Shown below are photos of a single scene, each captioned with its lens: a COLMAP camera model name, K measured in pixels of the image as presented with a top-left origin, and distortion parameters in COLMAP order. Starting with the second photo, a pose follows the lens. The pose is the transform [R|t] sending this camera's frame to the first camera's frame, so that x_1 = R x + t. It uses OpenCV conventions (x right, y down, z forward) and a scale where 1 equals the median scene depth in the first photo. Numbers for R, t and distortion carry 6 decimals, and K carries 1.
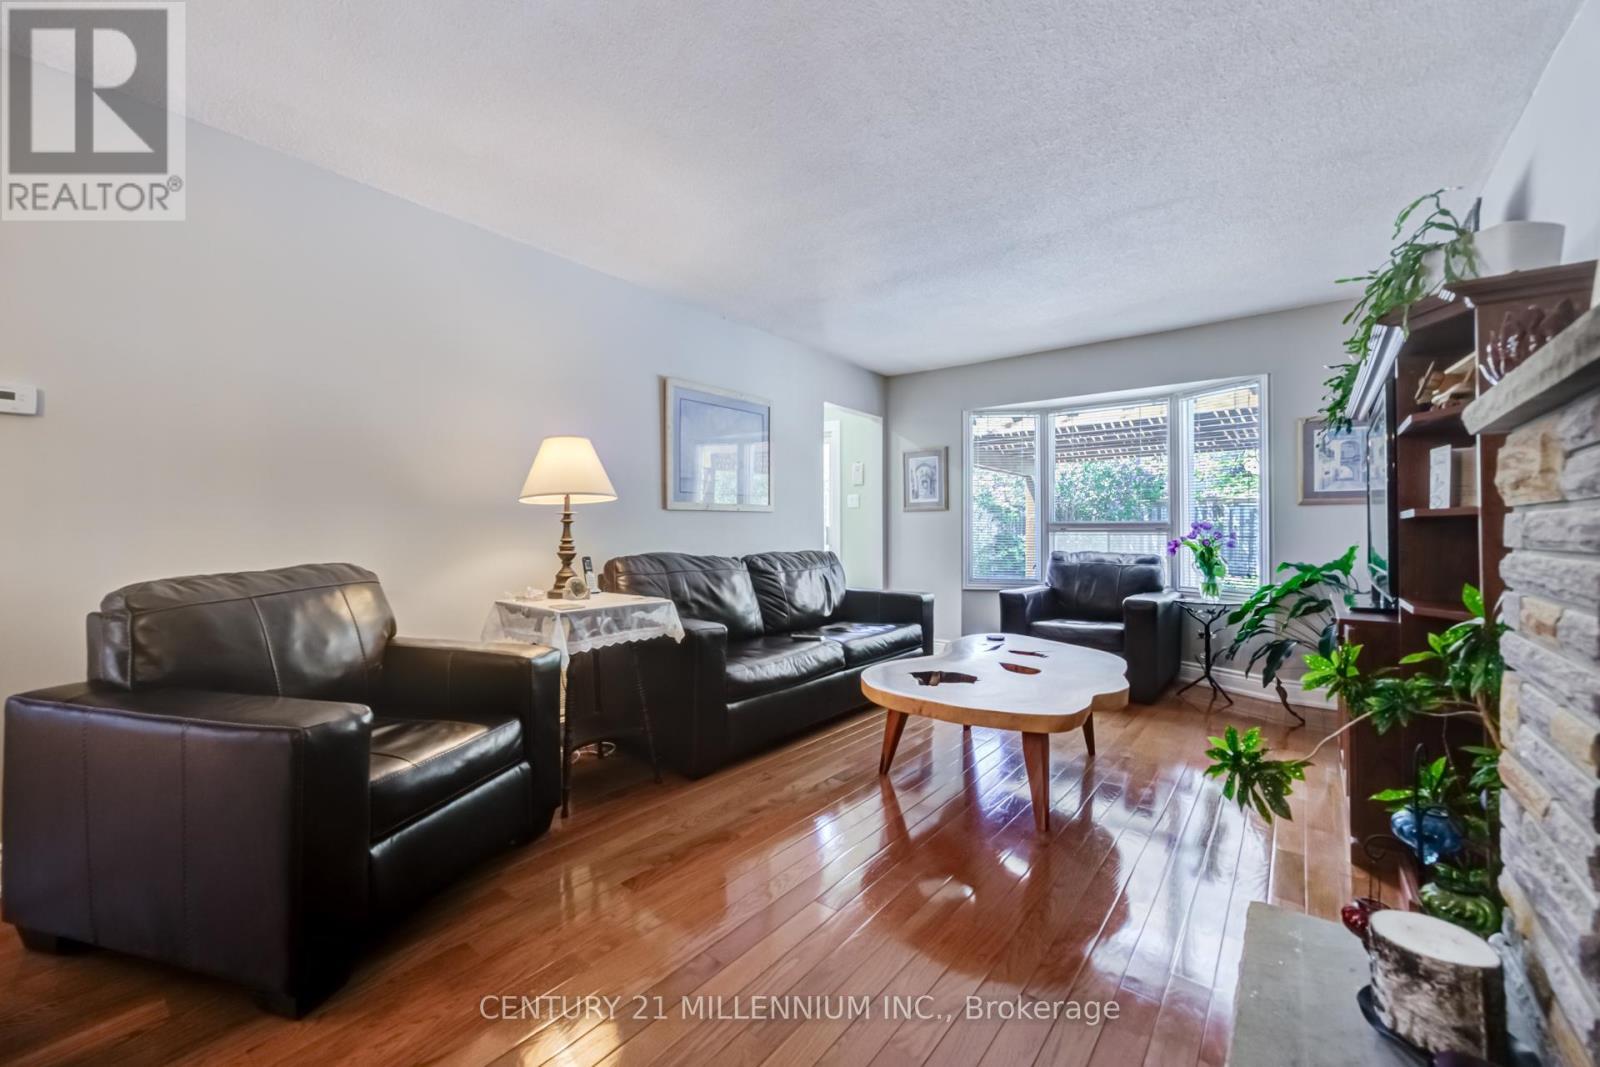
lens RADIAL K [[646.9, 0, 783.6], [0, 646.9, 532.5], [0, 0, 1]] dist [0.000285, 0.002460]
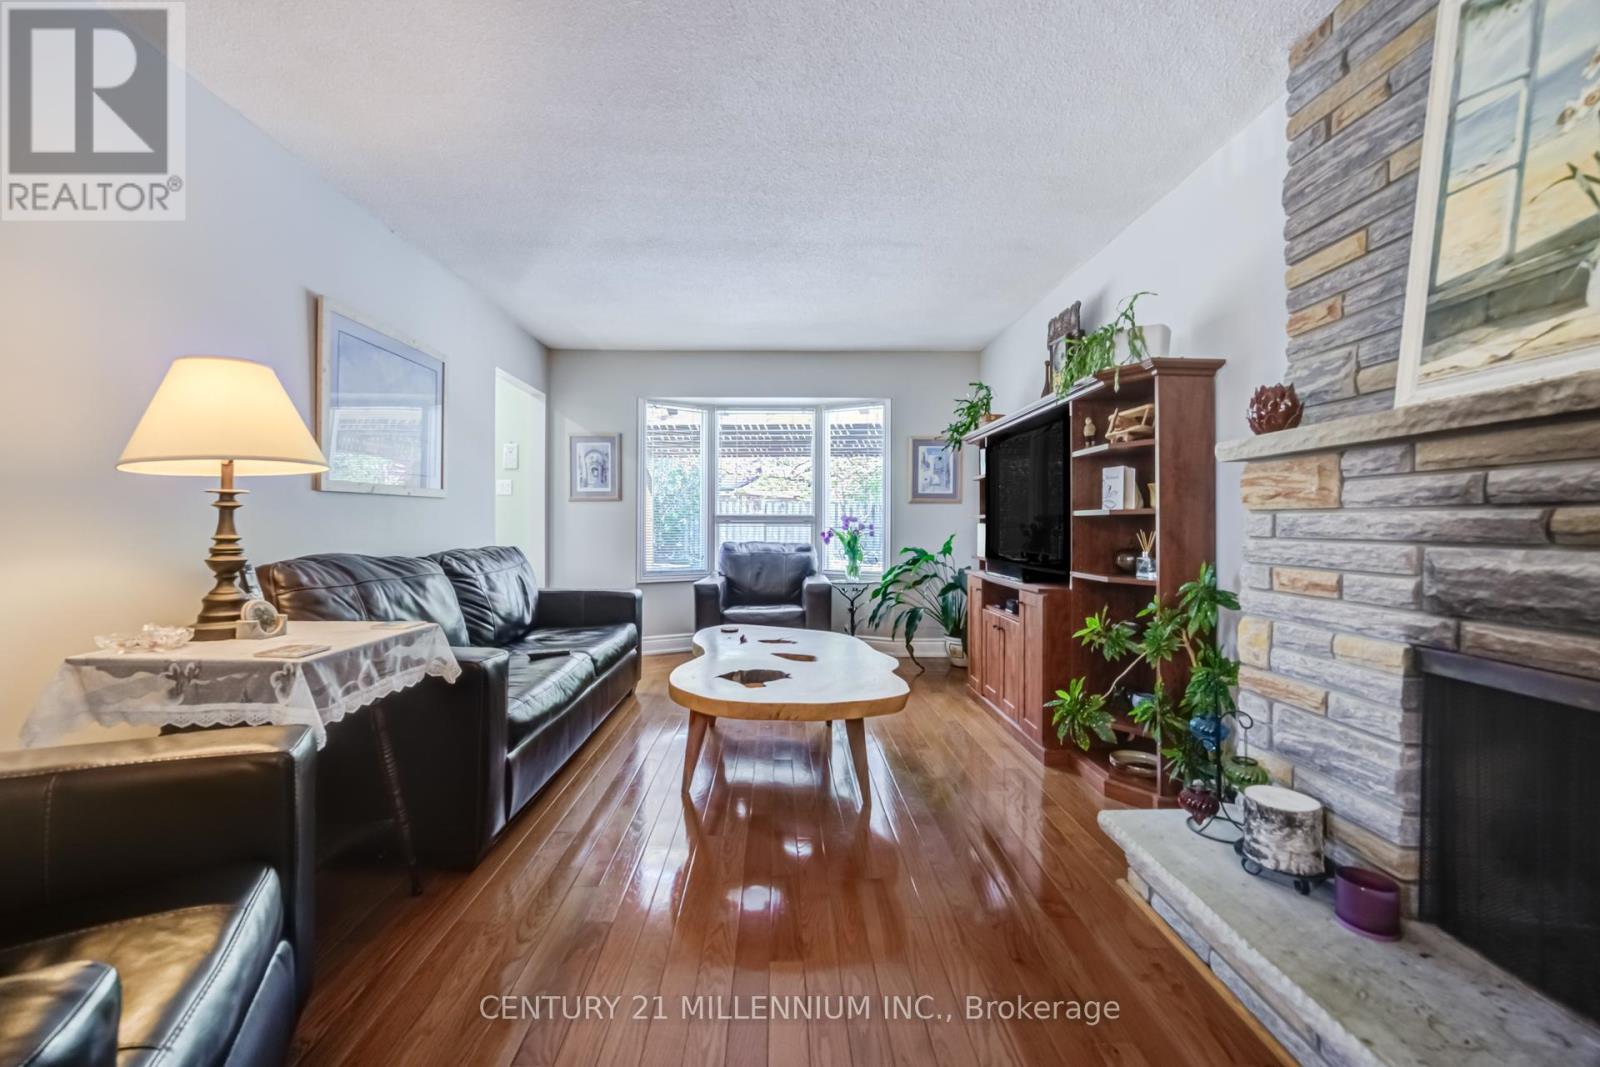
lens RADIAL K [[646.9, 0, 781.2], [0, 646.9, 526.7], [0, 0, 1]] dist [0.000285, 0.002460]
pose [[0.776385, -0.001648, 0.630257, -0.320054], [-0.001591, 0.999988, 0.004574, -0.001890], [-0.630257, -0.004554, 0.776373, 0.230311]]
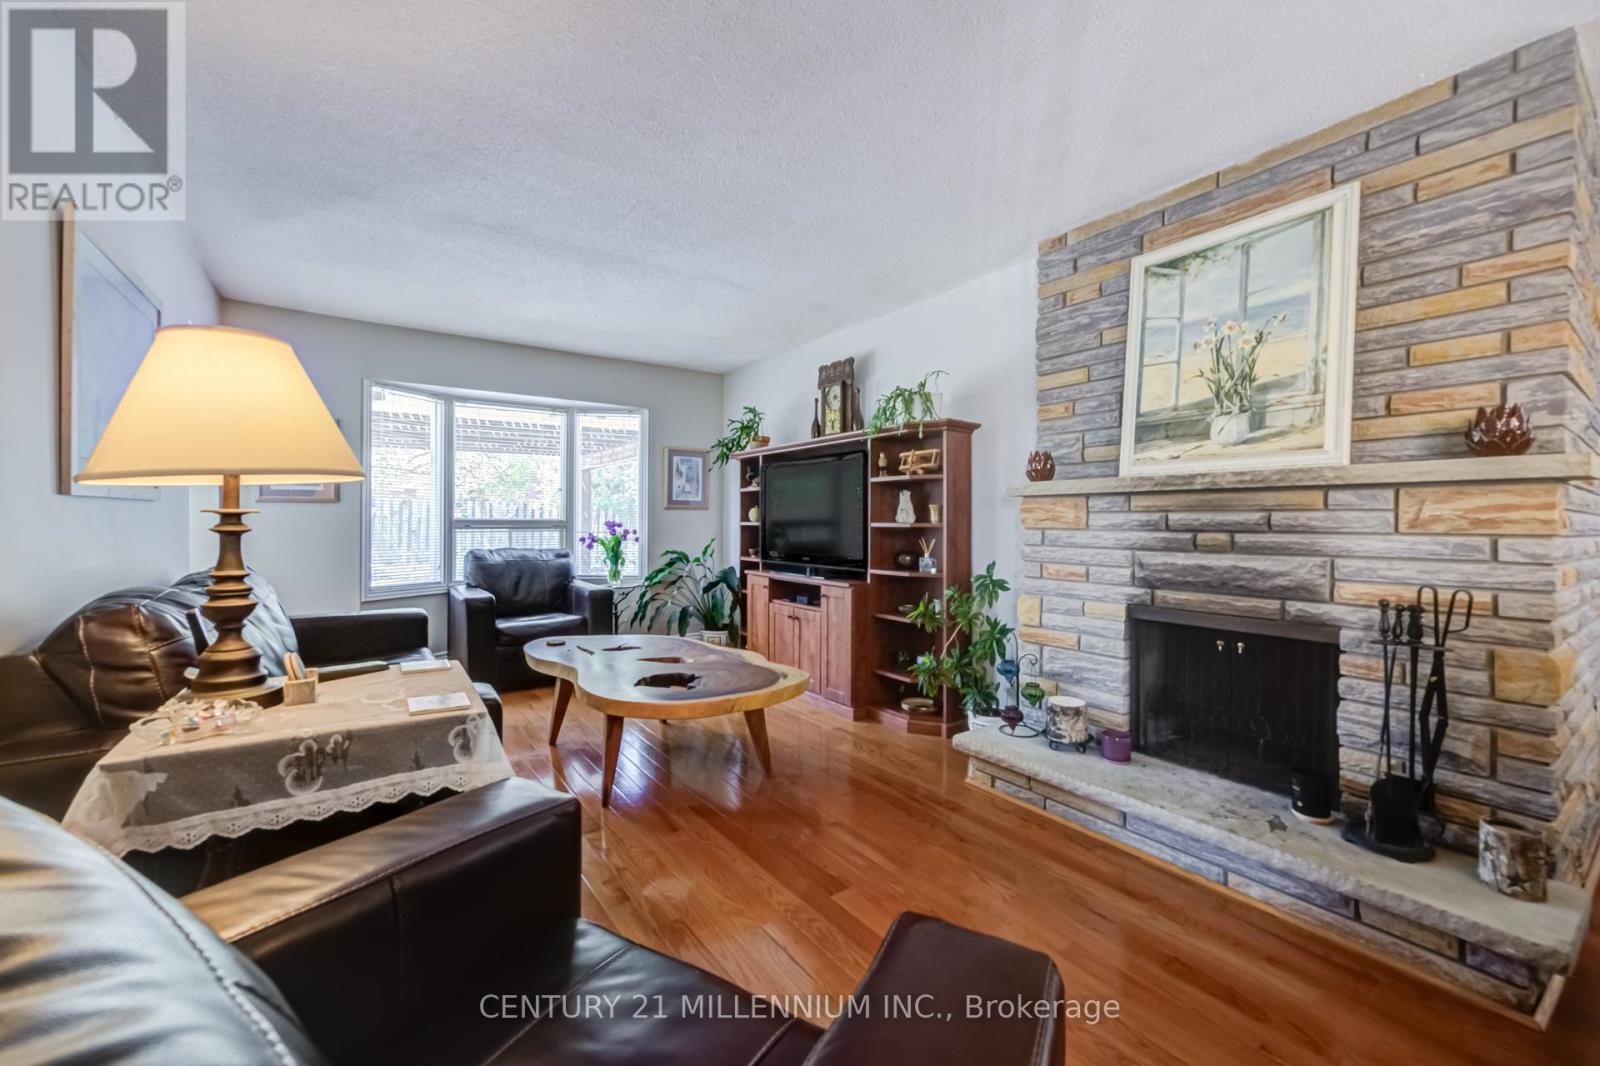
lens RADIAL K [[646.9, 0, 788.7], [0, 646.9, 527.7], [0, 0, 1]] dist [0.000285, 0.002460]
pose [[0.282769, -0.008625, 0.959149, -0.658248], [-0.004400, 0.999937, 0.010289, -0.026760], [-0.959178, -0.007129, 0.282714, 0.524068]]
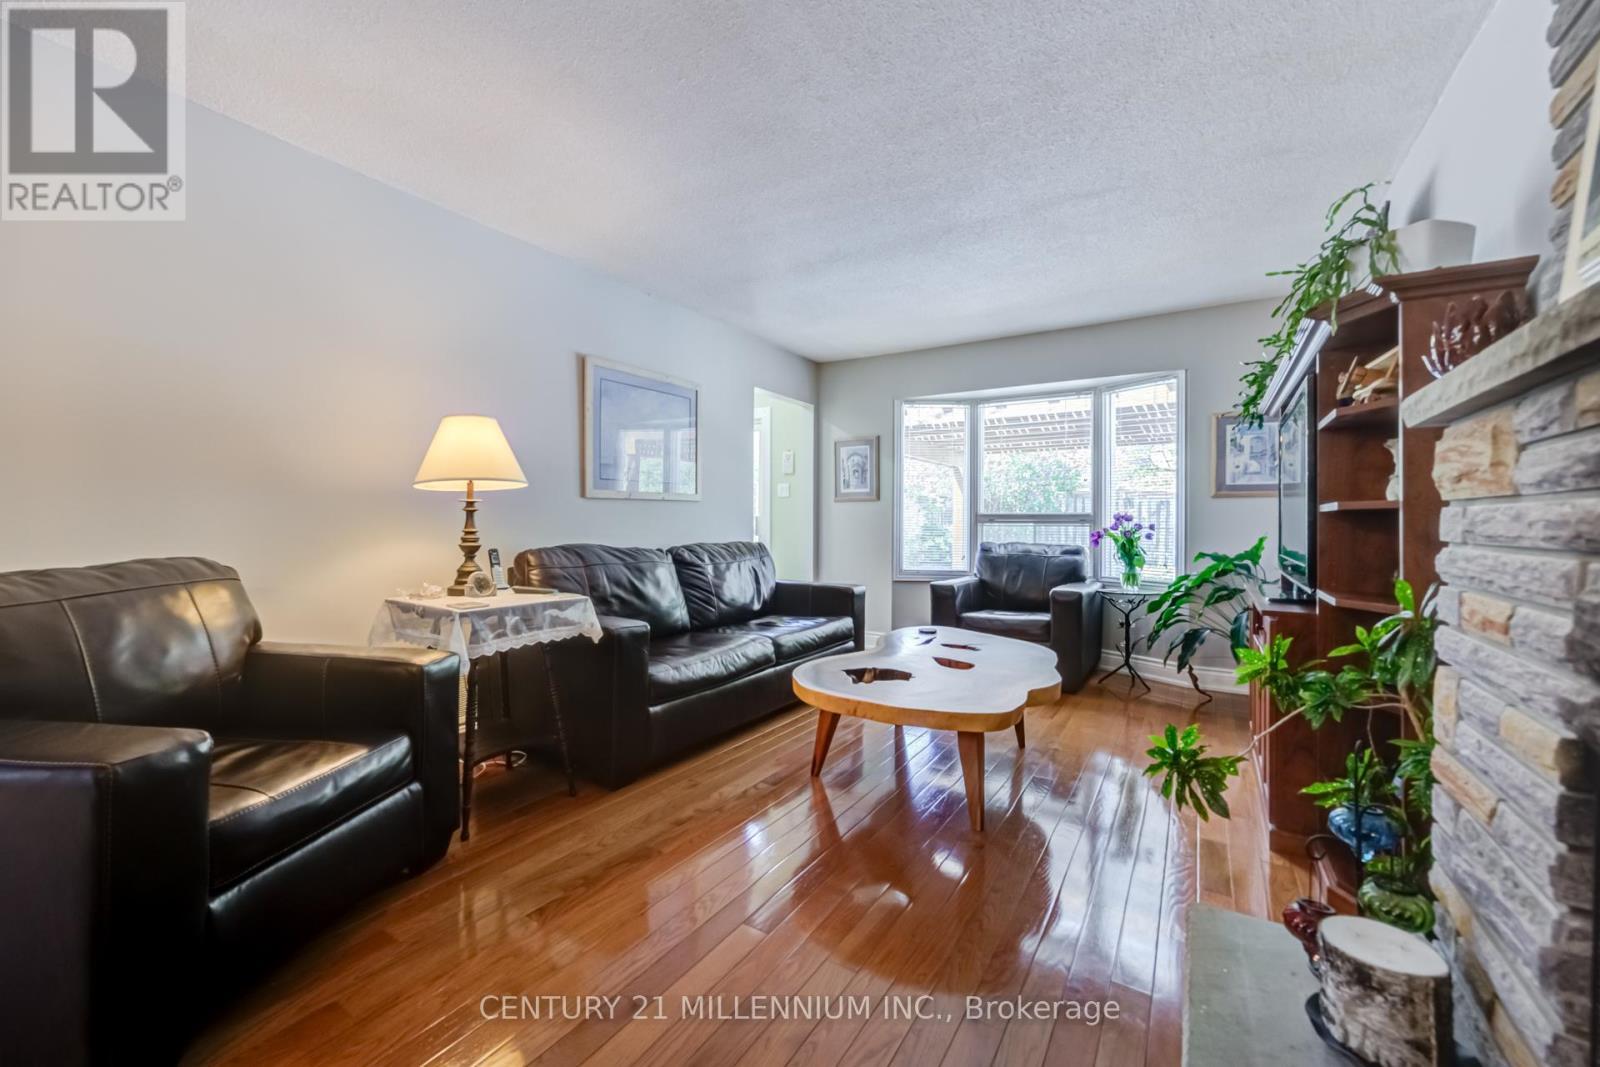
lens RADIAL K [[646.9, 0, 778.2], [0, 646.9, 527.6], [0, 0, 1]] dist [0.000285, 0.002460]
pose [[0.994900, 0.002476, 0.100834, 0.002167], [-0.003373, 0.999956, 0.008723, -0.001836], [-0.100808, -0.009019, 0.994865, 0.058968]]
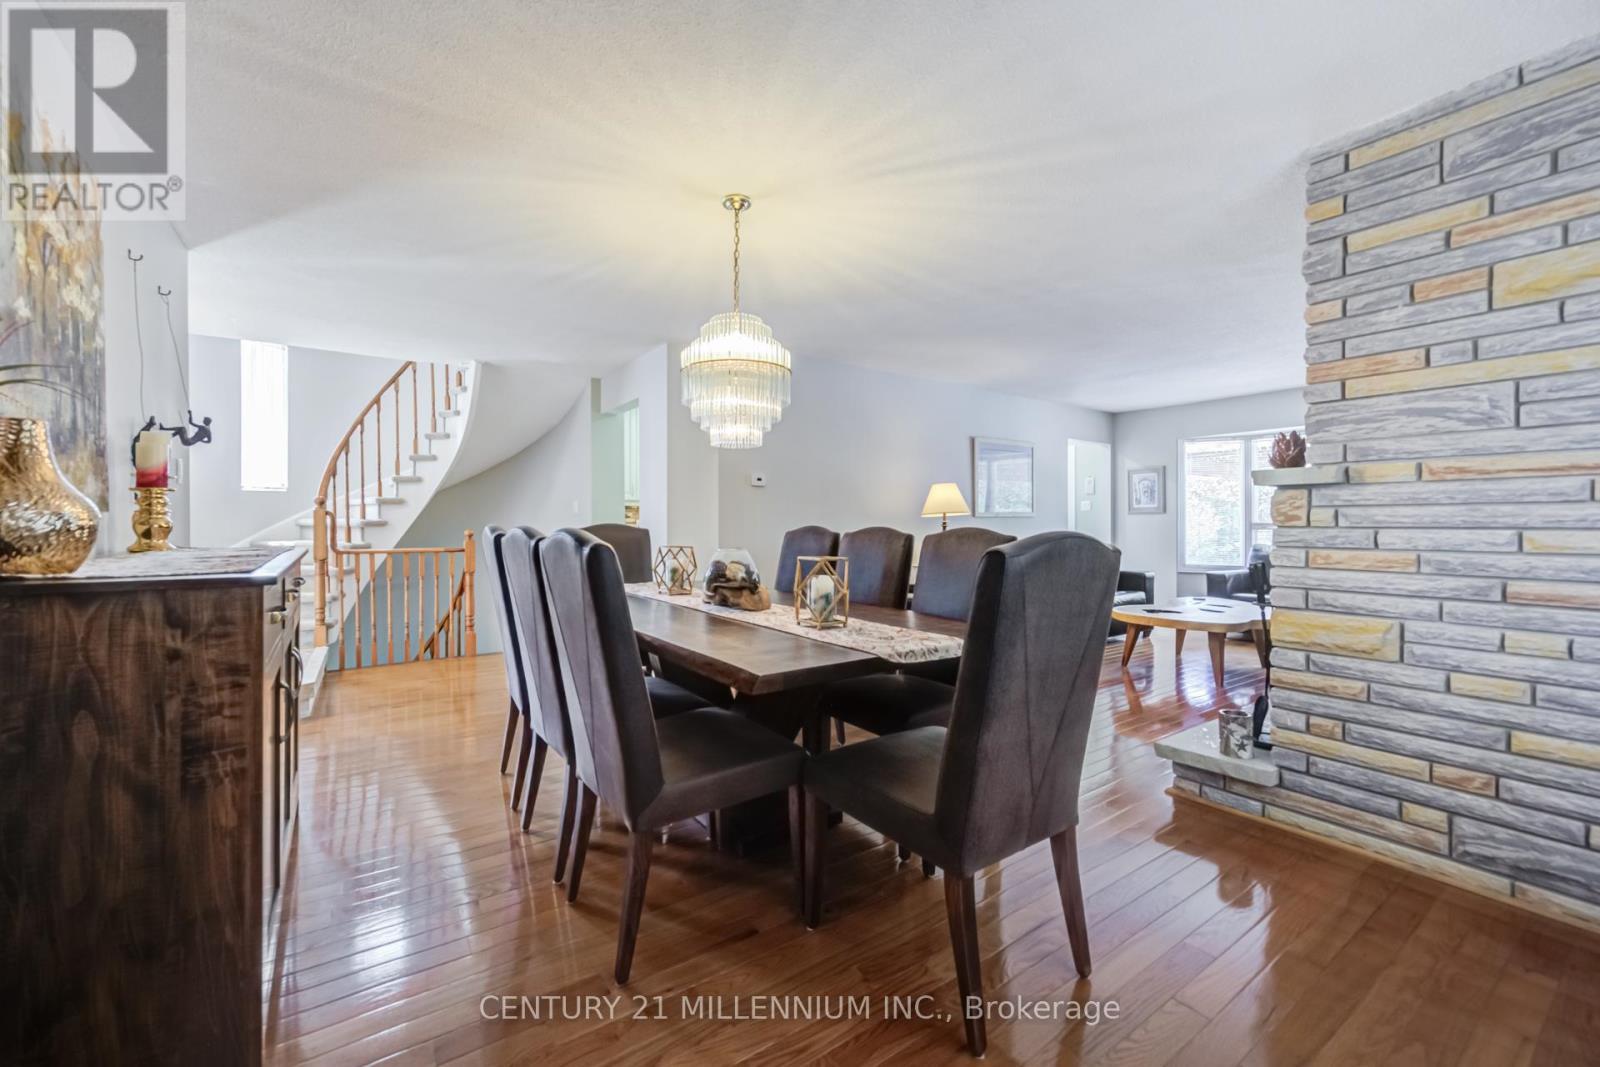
lens RADIAL K [[646.9, 0, 791.2], [0, 646.9, 528.9], [0, 0, 1]] dist [0.000285, 0.002460]
pose [[0.962283, -0.000813, -0.272048, -0.253043], [0.002031, 0.999989, 0.004194, -0.017970], [0.272041, -0.004588, 0.962275, -1.000604]]
